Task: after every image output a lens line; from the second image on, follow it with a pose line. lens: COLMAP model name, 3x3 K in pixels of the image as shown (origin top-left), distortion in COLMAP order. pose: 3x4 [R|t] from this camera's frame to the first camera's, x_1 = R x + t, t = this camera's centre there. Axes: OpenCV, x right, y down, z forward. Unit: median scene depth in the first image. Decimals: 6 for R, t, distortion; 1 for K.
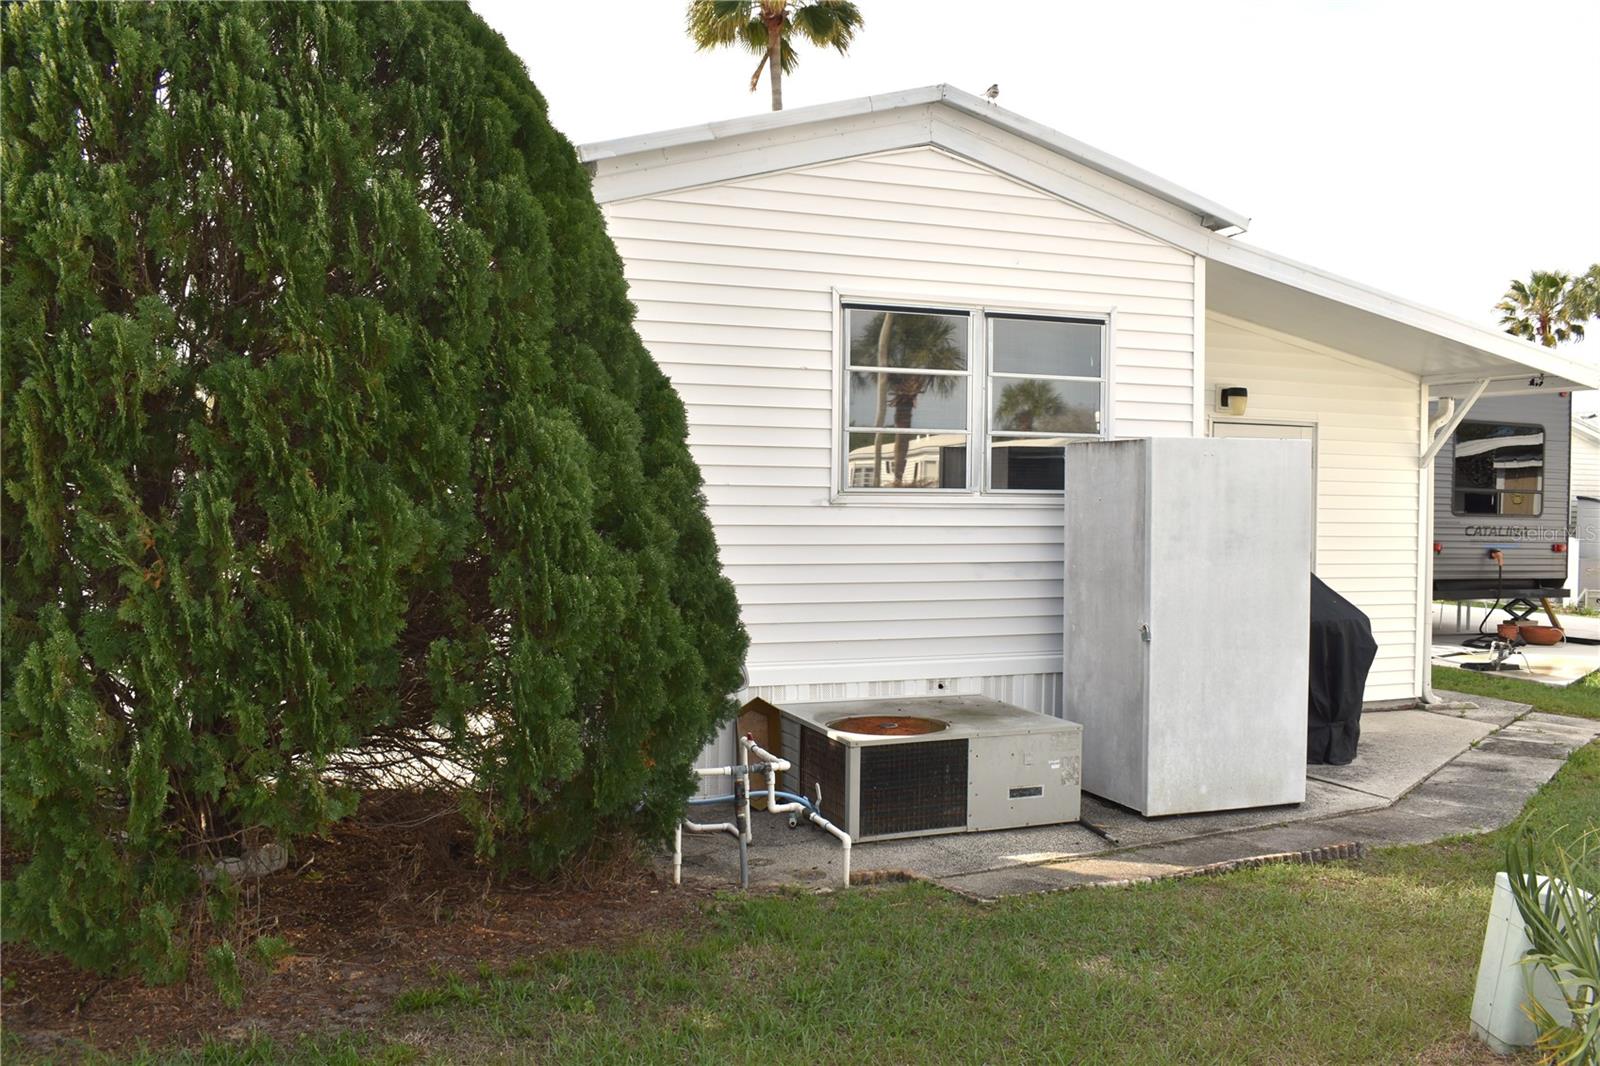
lens RADIAL K [[1267.9, 0, 794.0], [0, 1267.9, 530.9], [0, 0, 1]] dist [-0.096319, 0.012819]
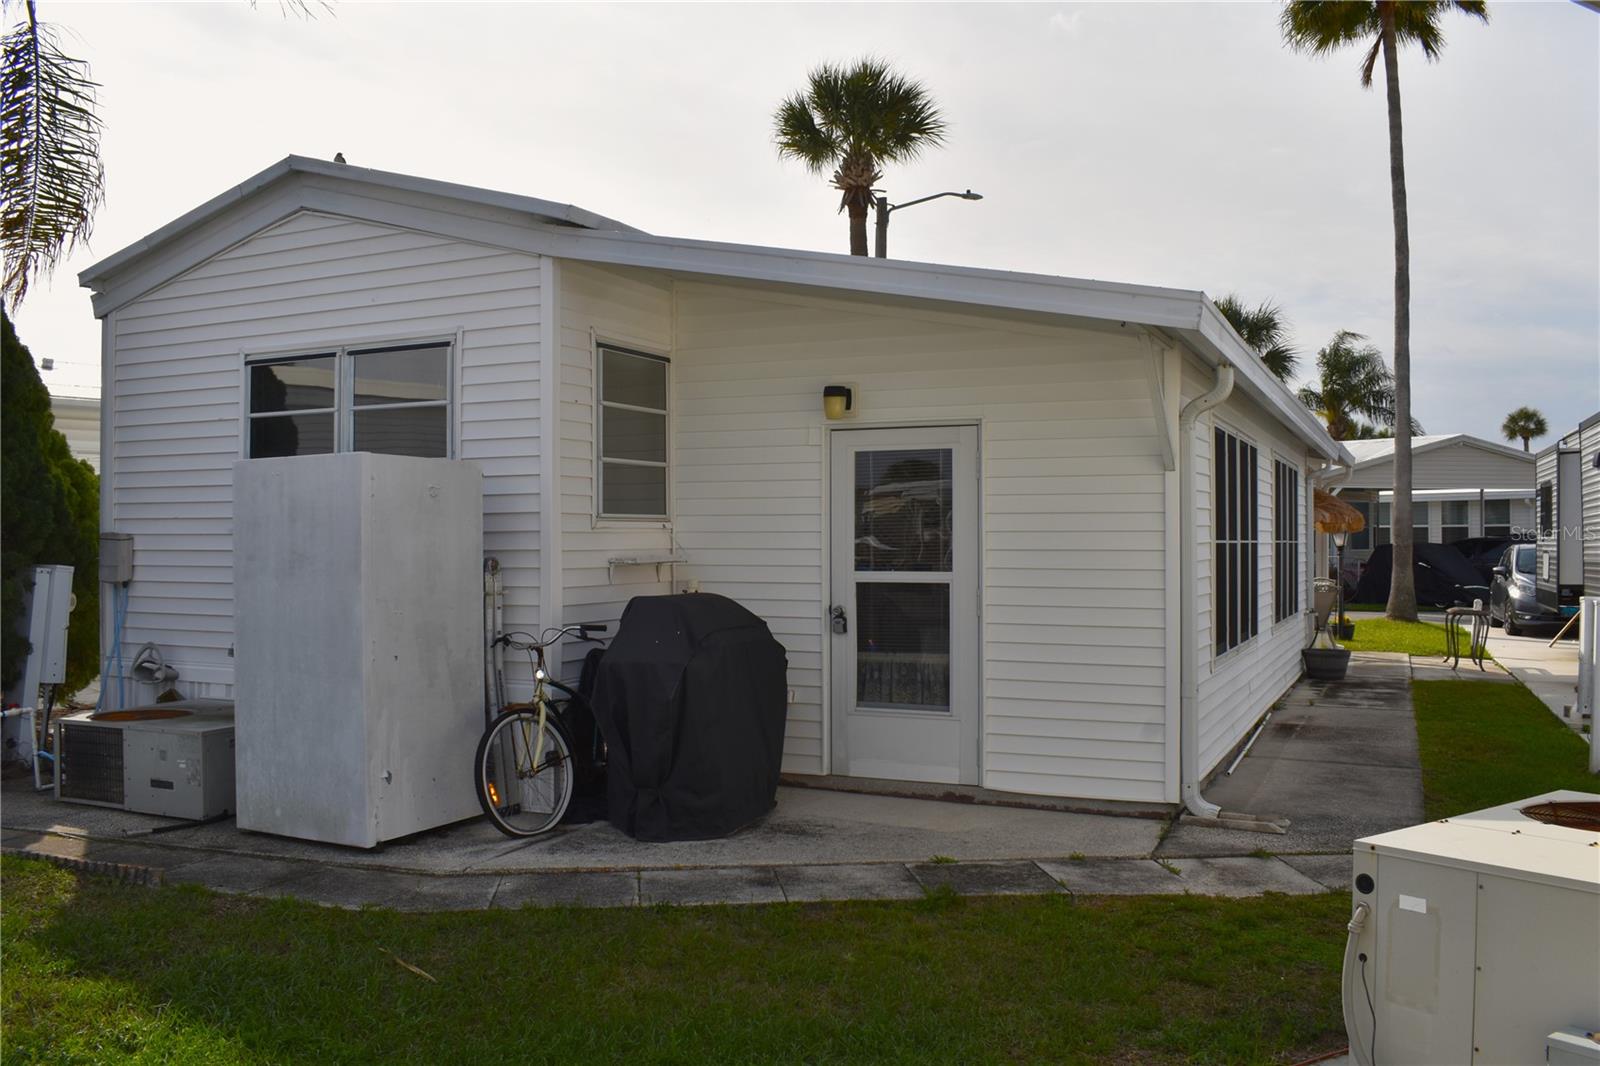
lens RADIAL K [[1267.9, 0, 794.0], [0, 1267.9, 530.9], [0, 0, 1]] dist [-0.096319, 0.012819]
pose [[0.741120, -0.019861, -0.671078, 1.178915], [-0.009375, 0.999159, -0.039924, 0.018120], [0.671307, 0.035880, 0.740311, 0.490749]]
